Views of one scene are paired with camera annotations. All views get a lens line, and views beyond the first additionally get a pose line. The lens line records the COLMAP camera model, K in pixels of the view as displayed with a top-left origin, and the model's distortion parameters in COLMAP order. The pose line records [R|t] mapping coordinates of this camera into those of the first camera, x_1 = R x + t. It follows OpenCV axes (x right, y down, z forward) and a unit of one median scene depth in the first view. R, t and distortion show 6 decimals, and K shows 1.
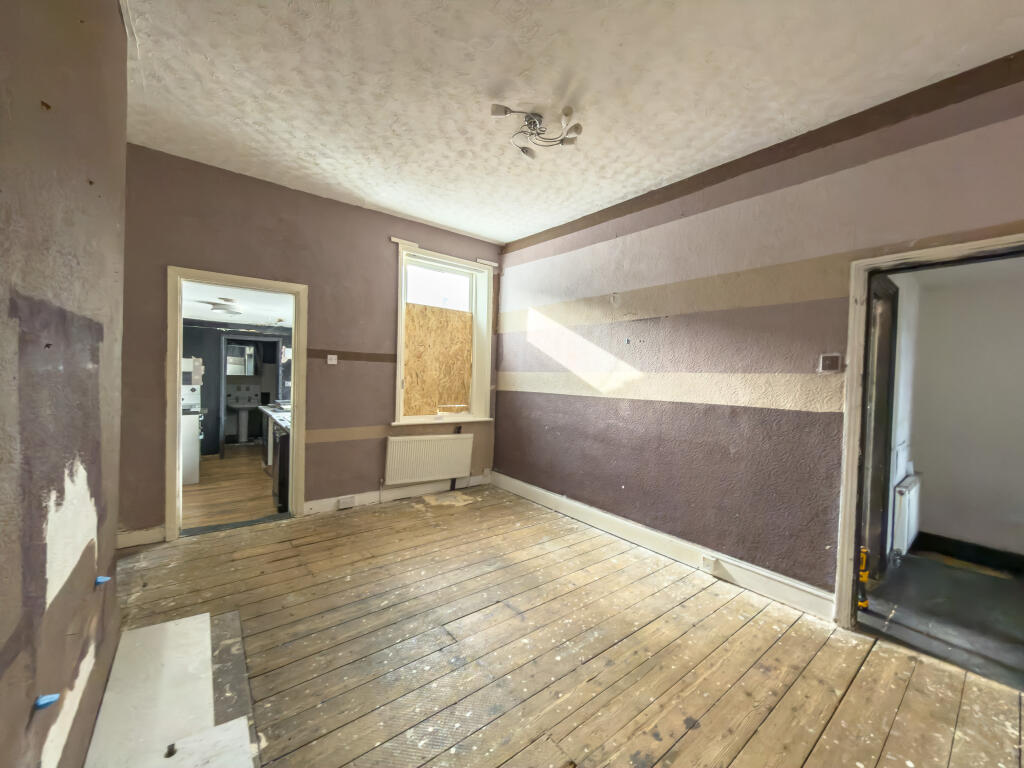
lens RADIAL K [[407.8, 0, 509.0], [0, 407.8, 380.9], [0, 0, 1]] dist [-0.002990, 0.000690]
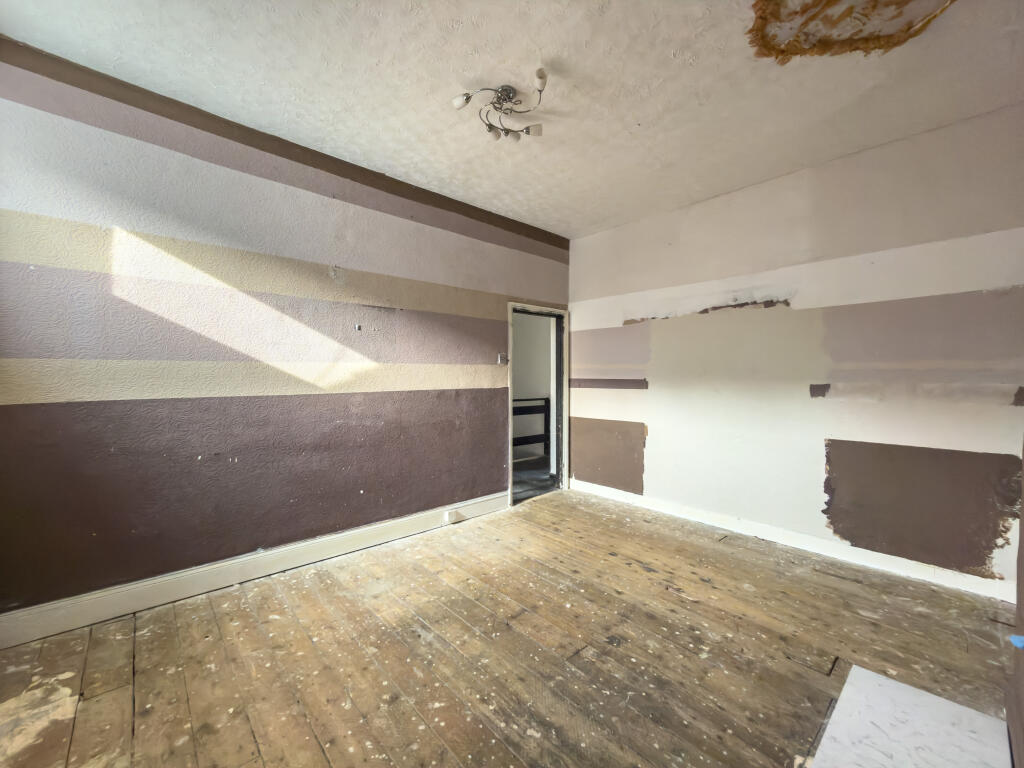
lens RADIAL K [[407.8, 0, 515.4], [0, 407.8, 378.9], [0, 0, 1]] dist [-0.002990, 0.000690]
pose [[-0.080292, -0.038945, 0.996010, -0.572269], [0.009103, 0.999166, 0.039803, -0.016244], [-0.996730, 0.012262, -0.079871, 0.675228]]
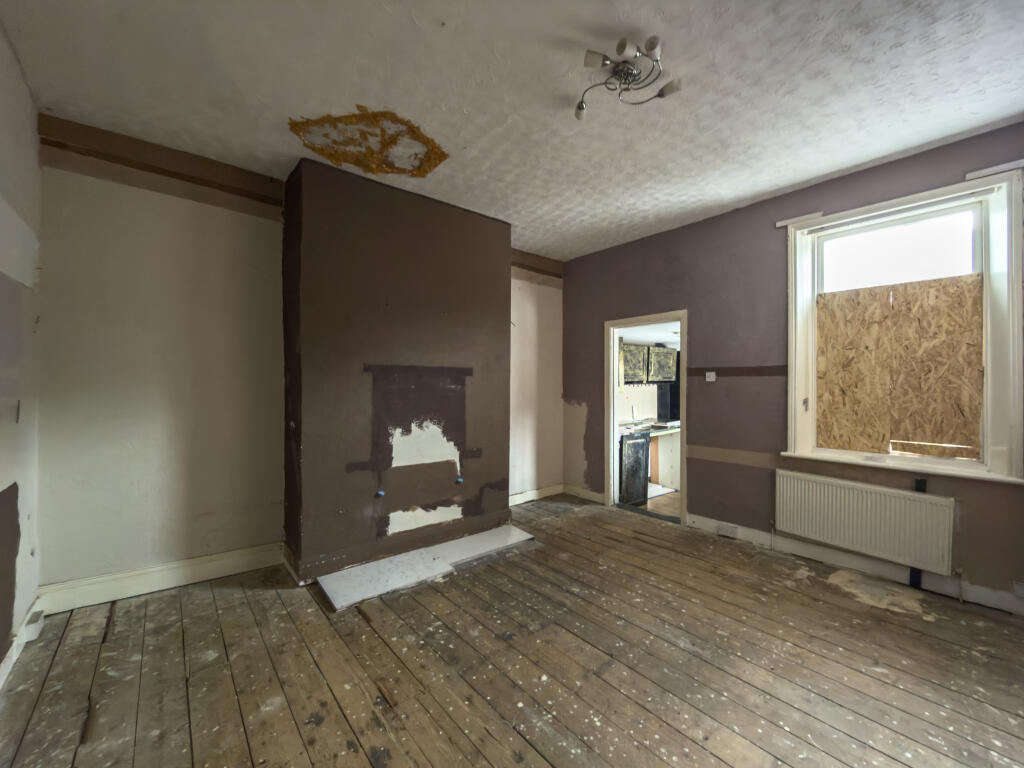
lens RADIAL K [[407.8, 0, 512.7], [0, 407.8, 380.8], [0, 0, 1]] dist [-0.002990, 0.000690]
pose [[0.037508, -0.045082, -0.998279, 0.532859], [-0.020420, 0.998739, -0.045870, 0.012817], [0.999088, 0.022105, 0.036540, 0.485575]]
